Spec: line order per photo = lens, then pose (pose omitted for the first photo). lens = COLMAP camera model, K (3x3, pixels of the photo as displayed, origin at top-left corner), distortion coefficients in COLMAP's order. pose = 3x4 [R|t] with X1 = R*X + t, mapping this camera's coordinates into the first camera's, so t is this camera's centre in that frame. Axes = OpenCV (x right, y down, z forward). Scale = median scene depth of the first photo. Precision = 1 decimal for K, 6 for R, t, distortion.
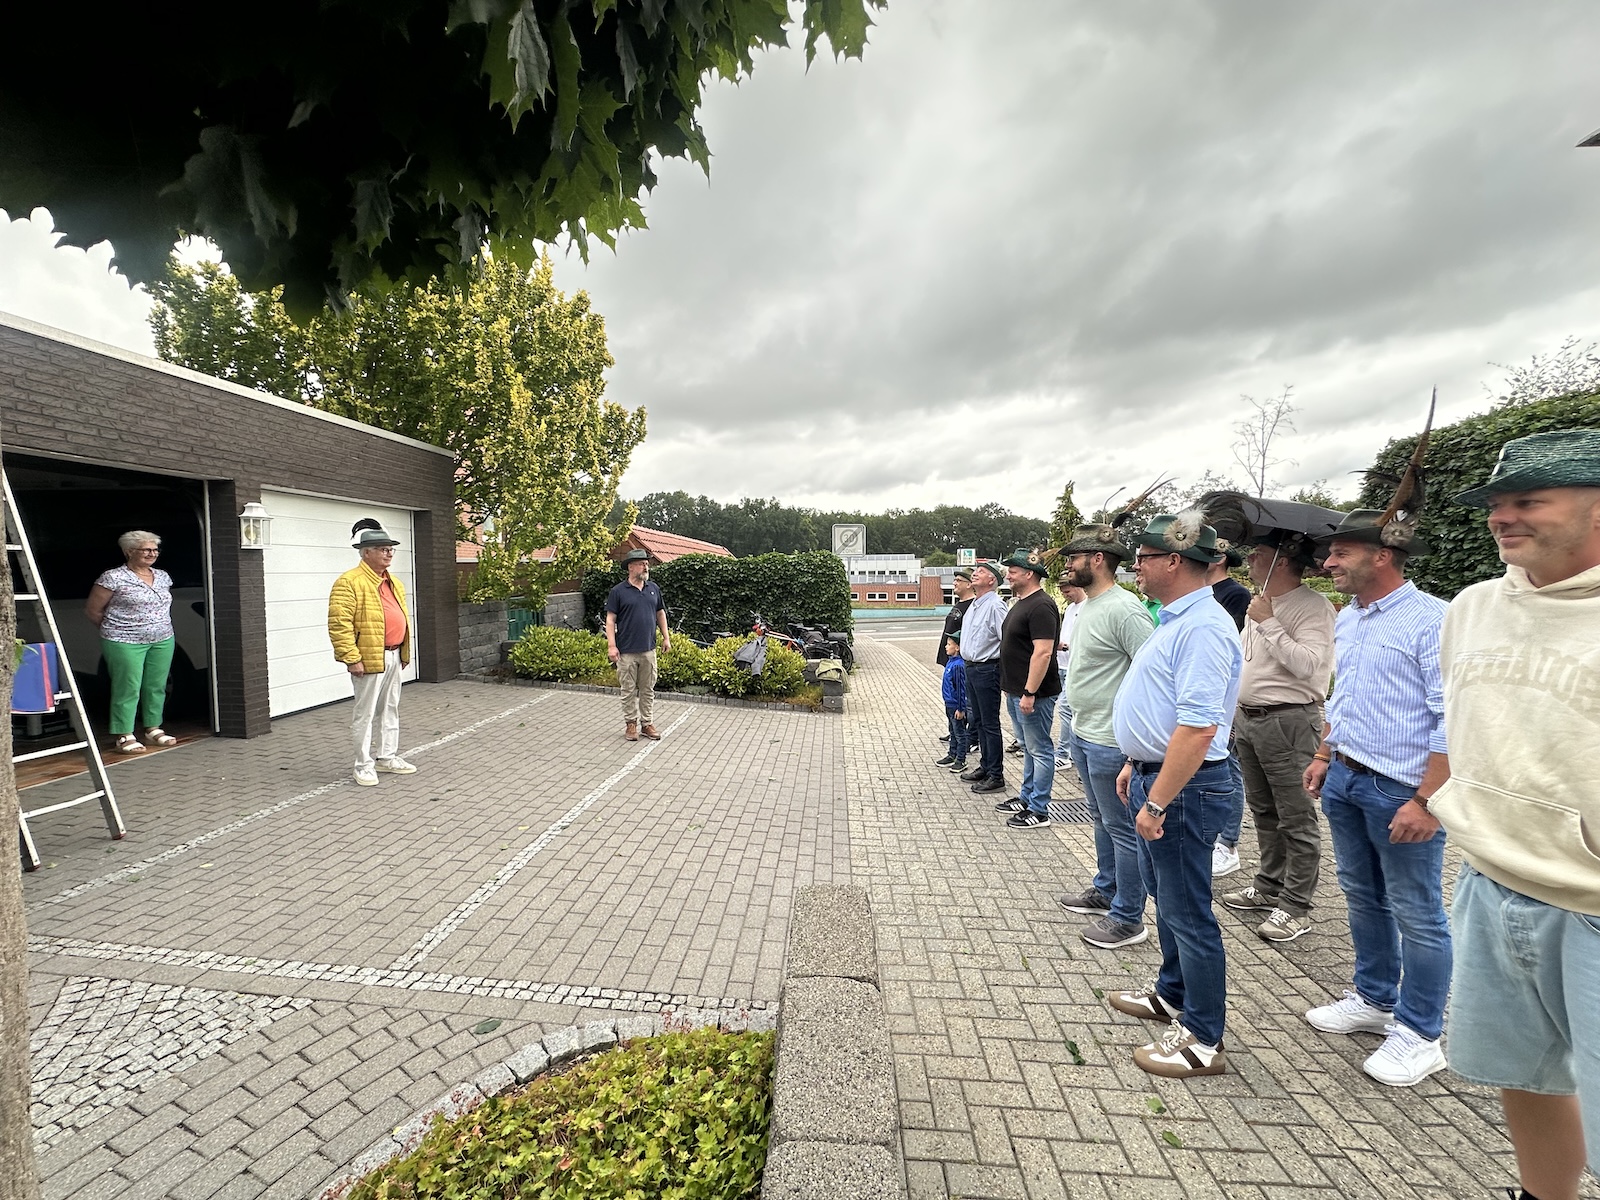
lens RADIAL K [[633.4, 0, 801.0], [0, 633.4, 597.2], [0, 0, 1]] dist [-0.001283, -0.000150]
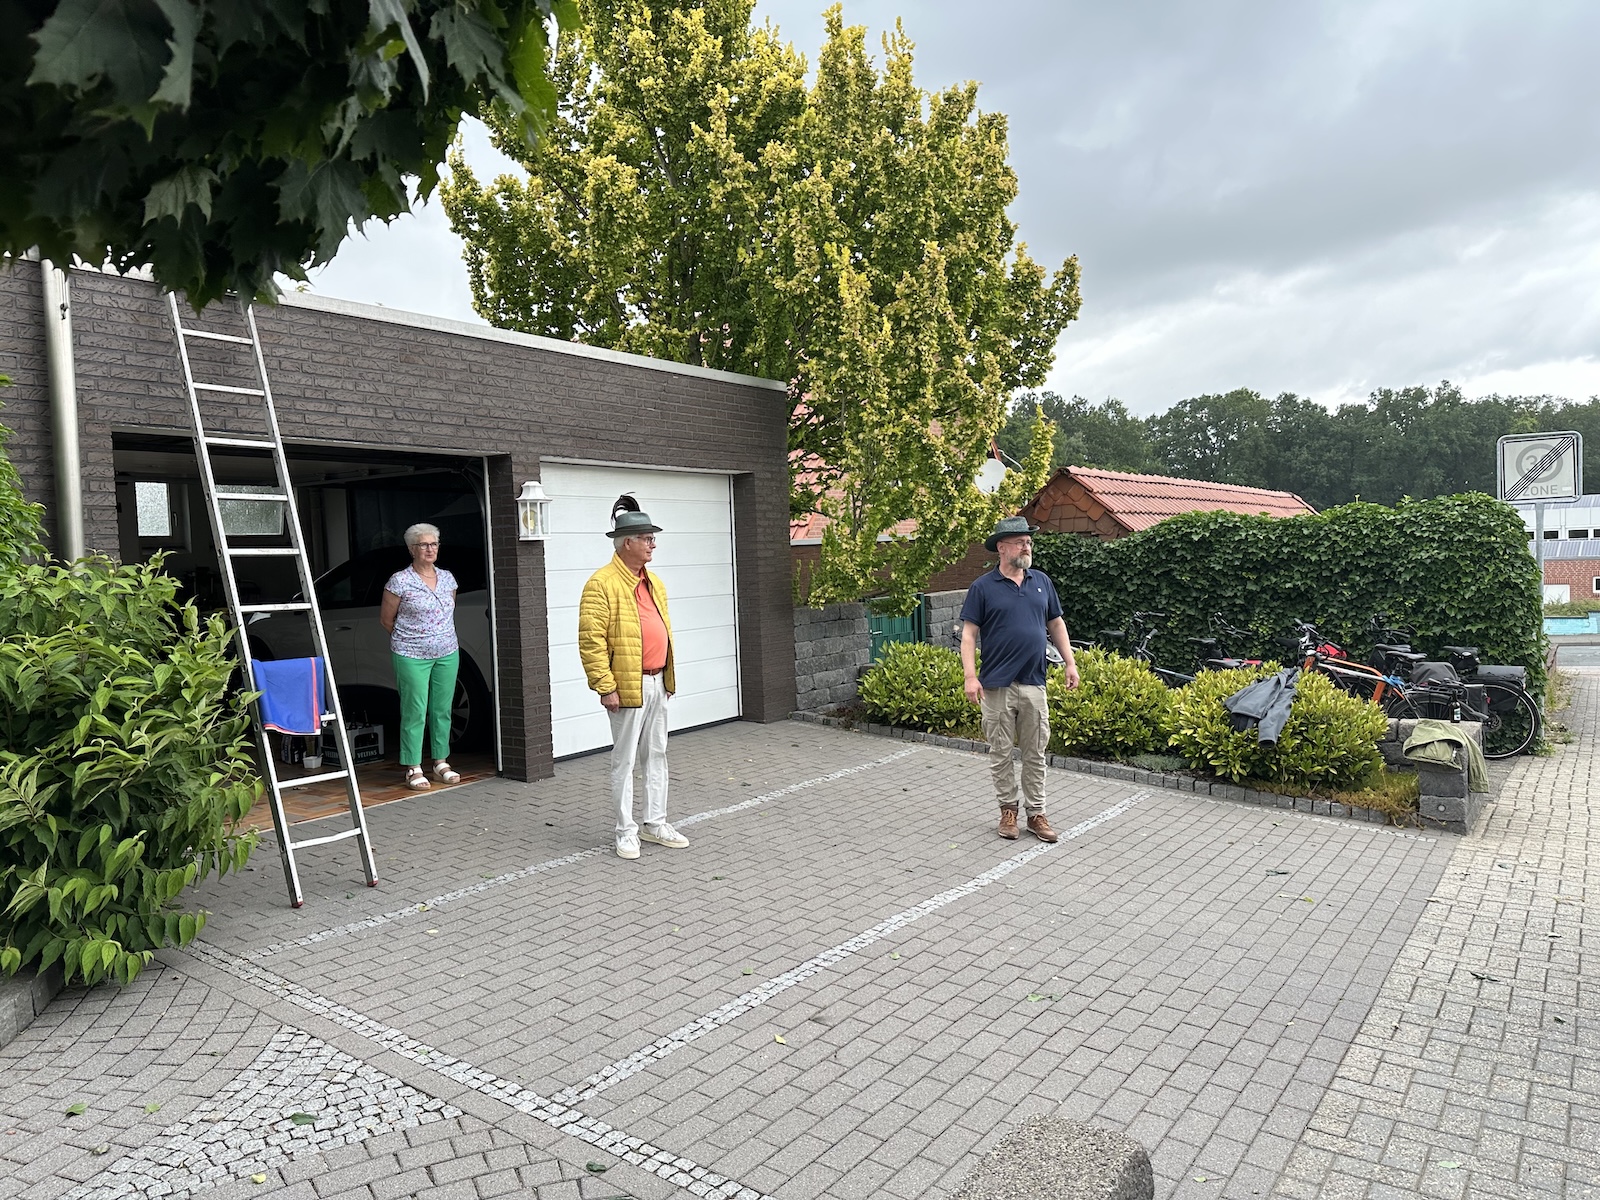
lens RADIAL K [[1113.1, 0, 799.6], [0, 1113.1, 601.4], [0, 0, 1]] dist [0.080694, -0.106933]
pose [[0.843059, -0.005476, -0.537793, 0.164444], [0.010754, 0.999920, 0.006677, -0.006669], [0.537713, -0.011412, 0.843051, 0.014513]]
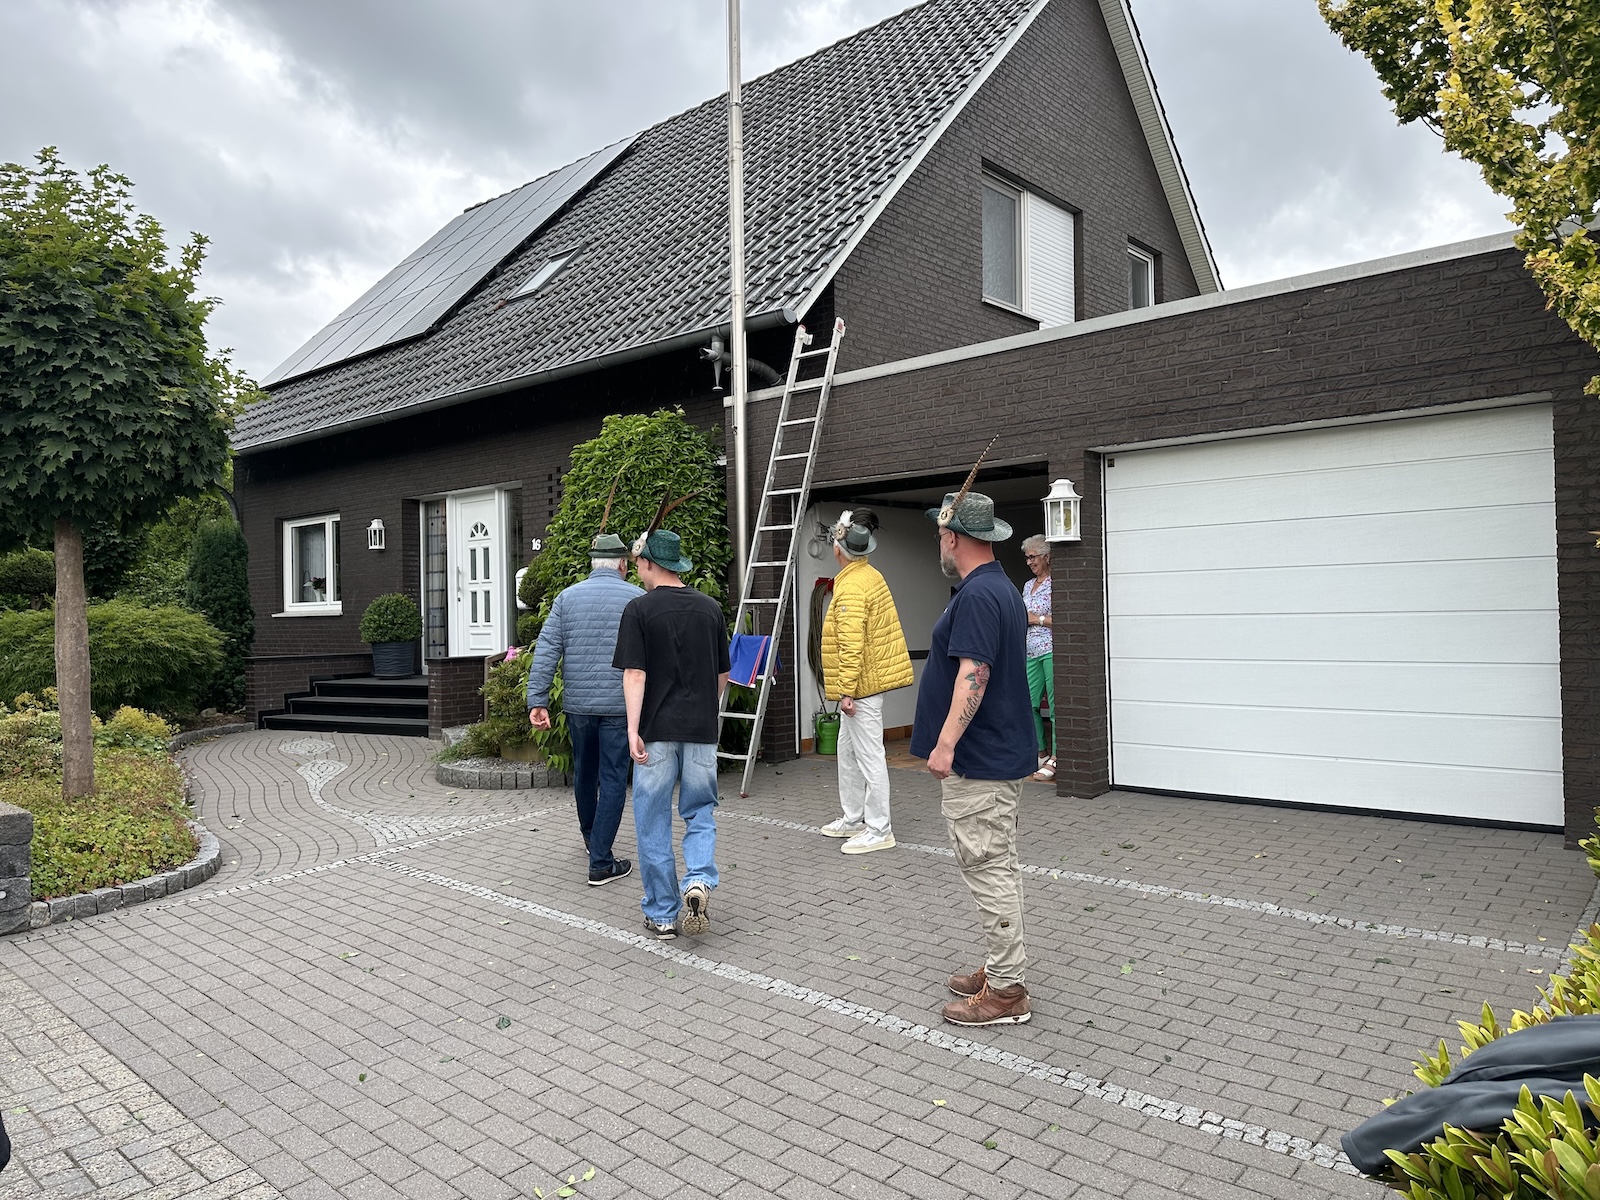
lens RADIAL K [[1113.1, 0, 794.6], [0, 1113.1, 596.7], [0, 0, 1]] dist [0.080694, -0.106933]
pose [[-0.632253, 0.004775, -0.774747, 0.369414], [-0.010242, 0.999842, 0.014521, -0.028810], [0.774694, 0.017115, -0.632104, 1.676734]]
